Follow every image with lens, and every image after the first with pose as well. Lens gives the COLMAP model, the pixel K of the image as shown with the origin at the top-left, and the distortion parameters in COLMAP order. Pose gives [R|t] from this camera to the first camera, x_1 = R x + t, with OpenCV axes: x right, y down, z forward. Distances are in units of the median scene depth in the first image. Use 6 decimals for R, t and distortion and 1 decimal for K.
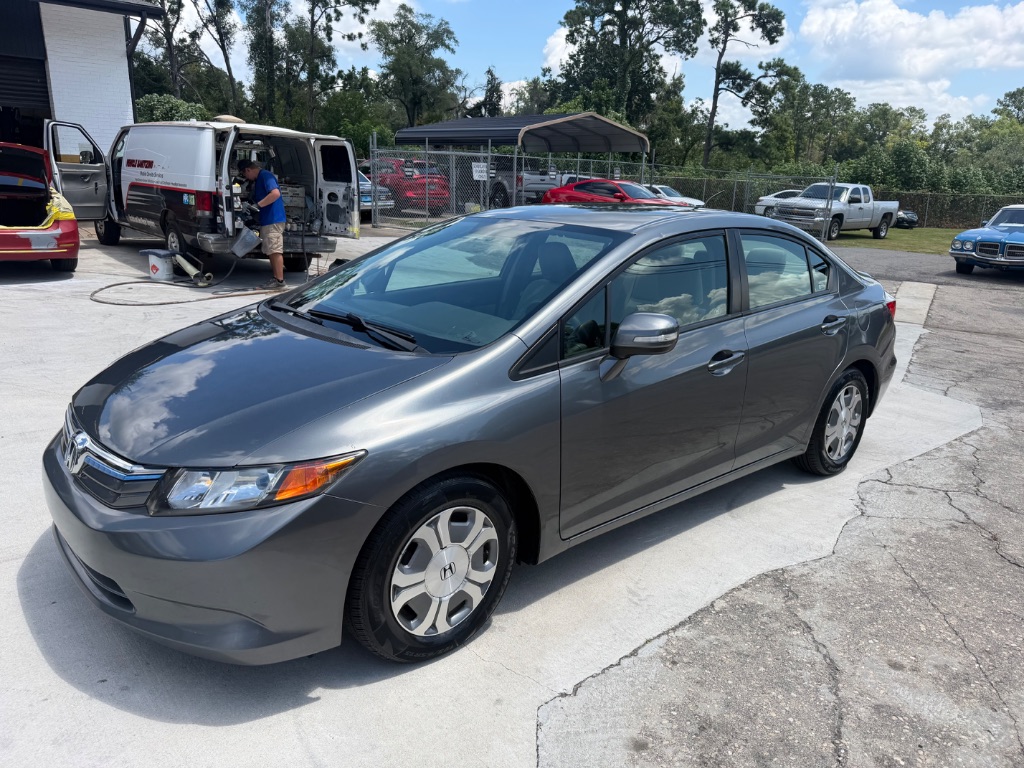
lens RADIAL K [[727.4, 0, 511.9], [0, 727.4, 385.7], [0, 0, 1]] dist [-0.000007, -0.011977]
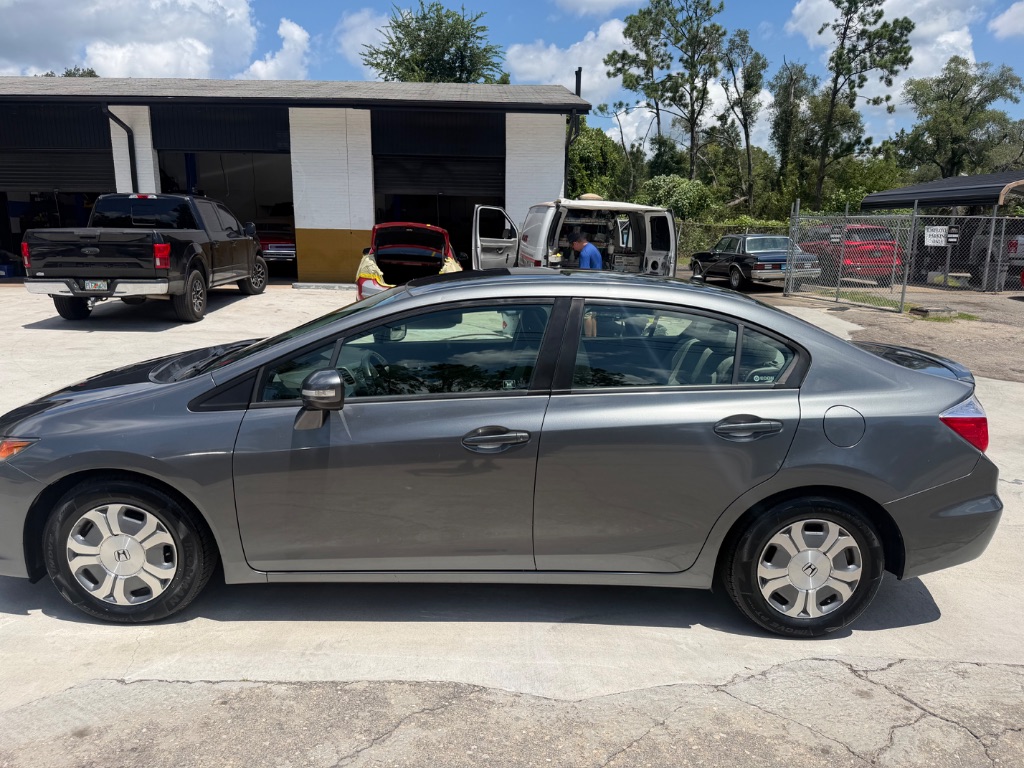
lens RADIAL K [[727.4, 0, 514.6], [0, 727.4, 382.5], [0, 0, 1]] dist [-0.000007, -0.011977]
pose [[0.770134, 0.105206, -0.629147, 0.267214], [-0.163526, 0.985907, -0.035308, -0.023898], [0.616566, 0.130073, 0.776484, 0.090075]]
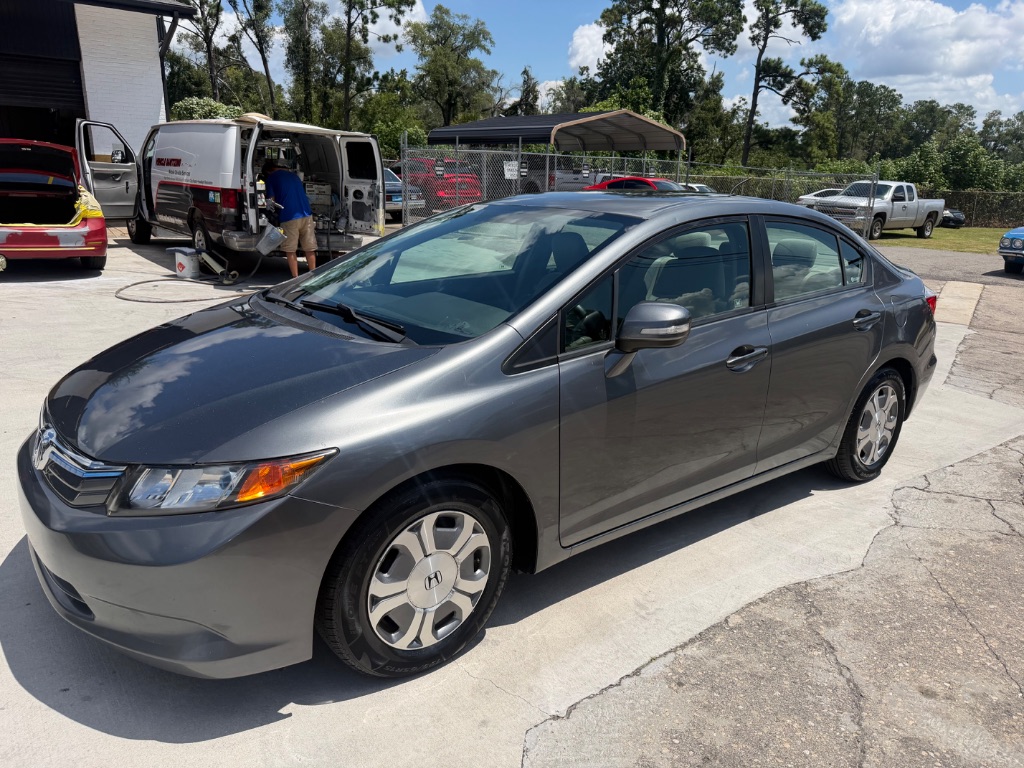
lens RADIAL K [[727.4, 0, 514.9], [0, 727.4, 391.3], [0, 0, 1]] dist [-0.000007, -0.011977]
pose [[0.999007, 0.006856, -0.044023, 0.012329], [-0.006622, 0.999963, 0.005459, 0.002030], [0.044058, -0.005162, 0.999016, 0.018095]]
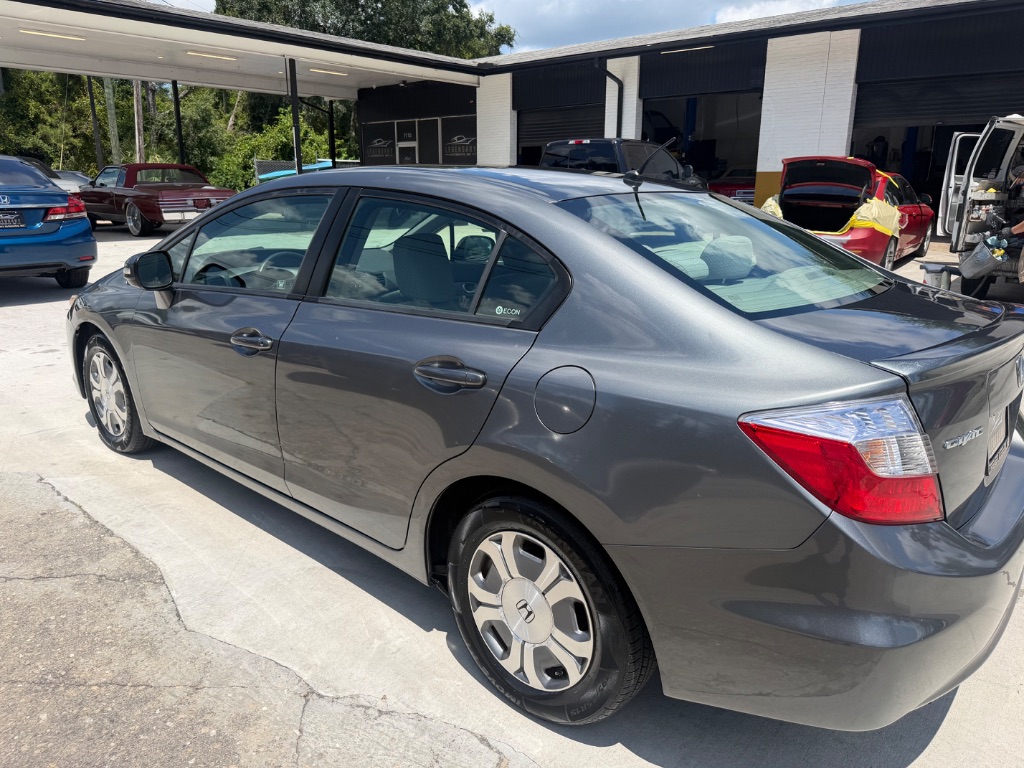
lens RADIAL K [[727.4, 0, 508.9], [0, 727.4, 384.4], [0, 0, 1]] dist [-0.000007, -0.011977]
pose [[0.125779, 0.229246, -0.965208, 0.349044], [-0.269039, 0.944356, 0.189234, -0.068441], [0.954881, 0.235877, 0.180456, 0.347360]]
